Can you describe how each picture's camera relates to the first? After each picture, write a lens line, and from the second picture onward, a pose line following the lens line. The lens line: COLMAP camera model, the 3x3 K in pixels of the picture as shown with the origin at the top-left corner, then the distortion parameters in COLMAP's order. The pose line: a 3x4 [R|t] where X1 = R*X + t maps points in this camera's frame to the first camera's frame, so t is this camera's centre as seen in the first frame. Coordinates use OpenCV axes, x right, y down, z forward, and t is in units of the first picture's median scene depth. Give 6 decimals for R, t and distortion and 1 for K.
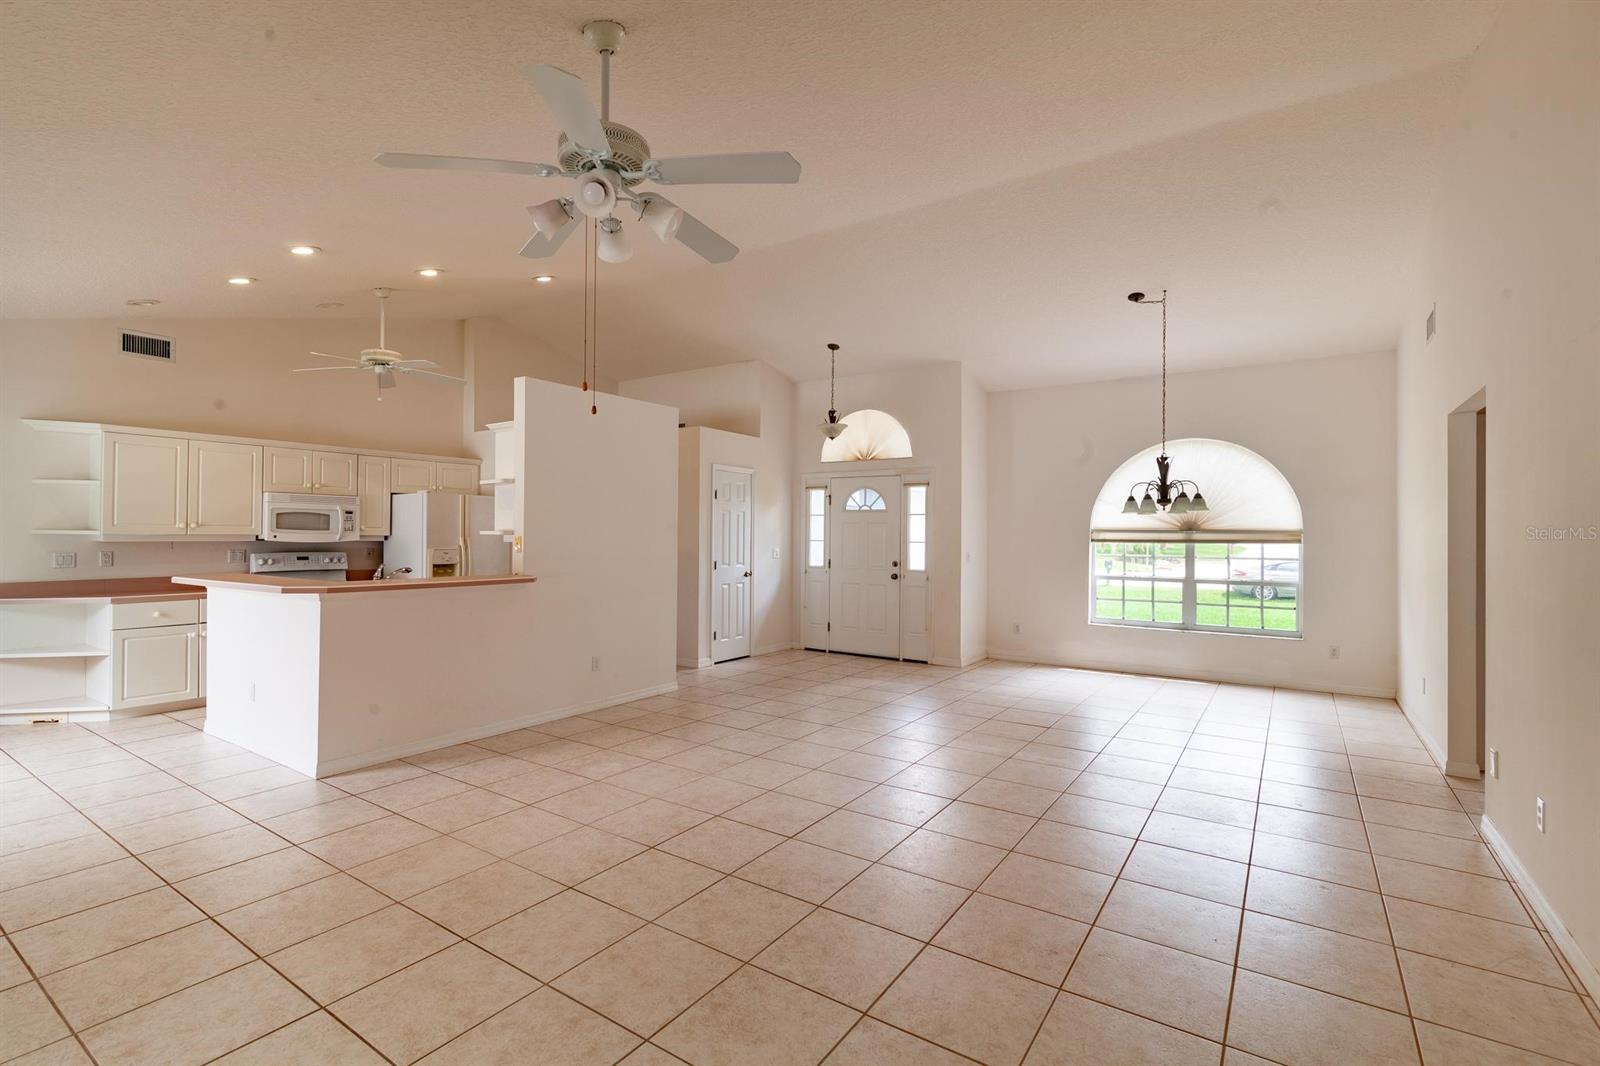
lens RADIAL K [[728.7, 0, 803.0], [0, 728.7, 531.2], [0, 0, 1]] dist [0.001653, -0.001097]
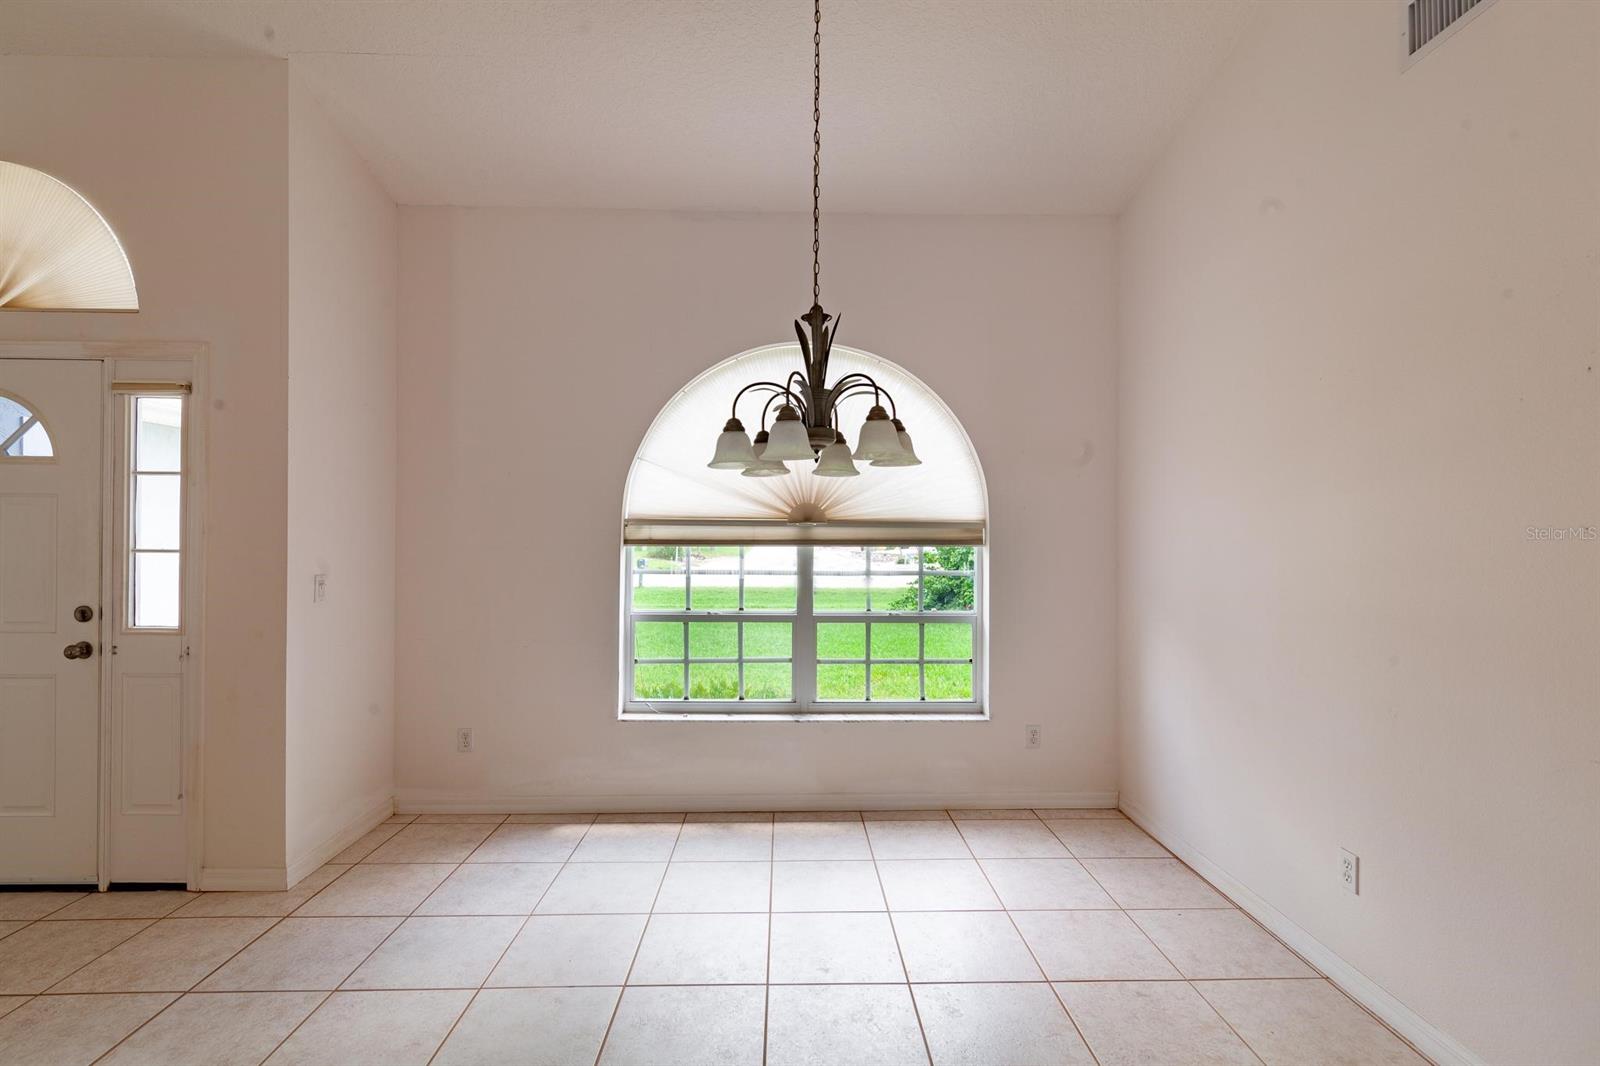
lens RADIAL K [[728.7, 0, 803.0], [0, 728.7, 531.2], [0, 0, 1]] dist [0.001653, -0.001097]
pose [[0.815411, 0.000191, 0.578883, 0.215563], [-0.001461, 0.999997, 0.001728, 0.004602], [-0.578881, -0.002255, 0.815409, 0.545381]]
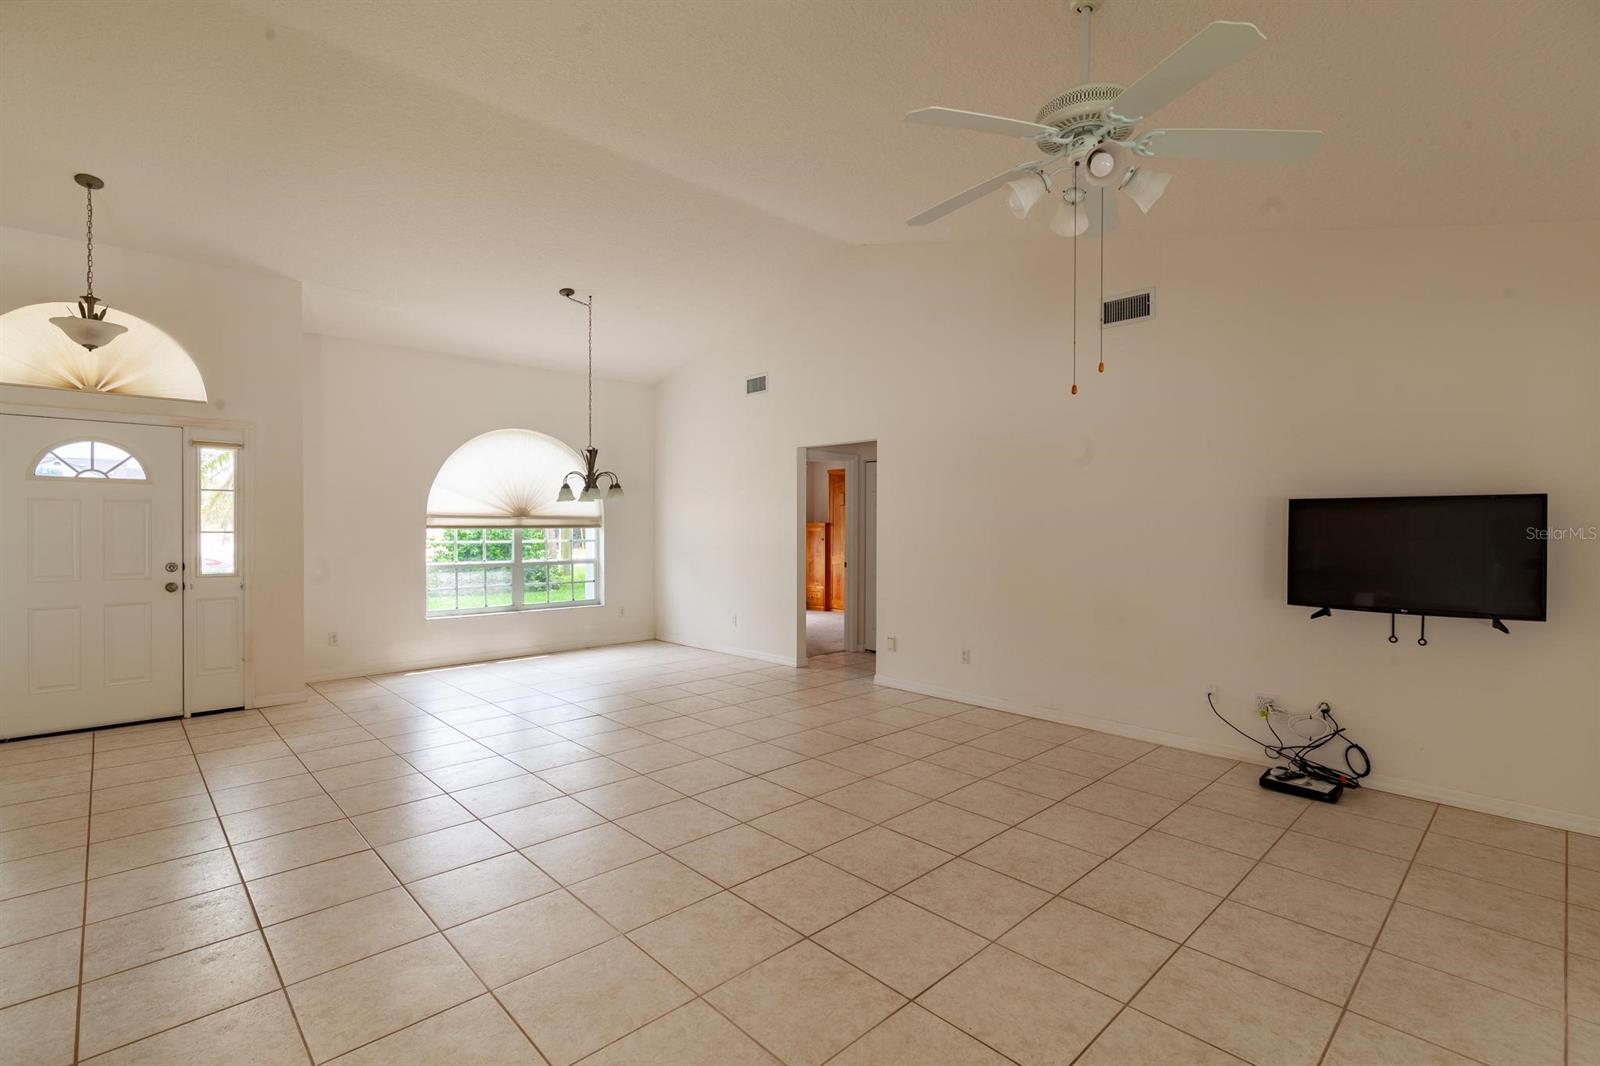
lens RADIAL K [[728.7, 0, 803.0], [0, 728.7, 531.2], [0, 0, 1]] dist [0.001653, -0.001097]
pose [[0.212399, -0.015718, 0.977057, -0.391564], [-0.005929, 0.999831, 0.017373, -0.000378], [-0.977165, -0.009483, 0.212270, 0.352752]]
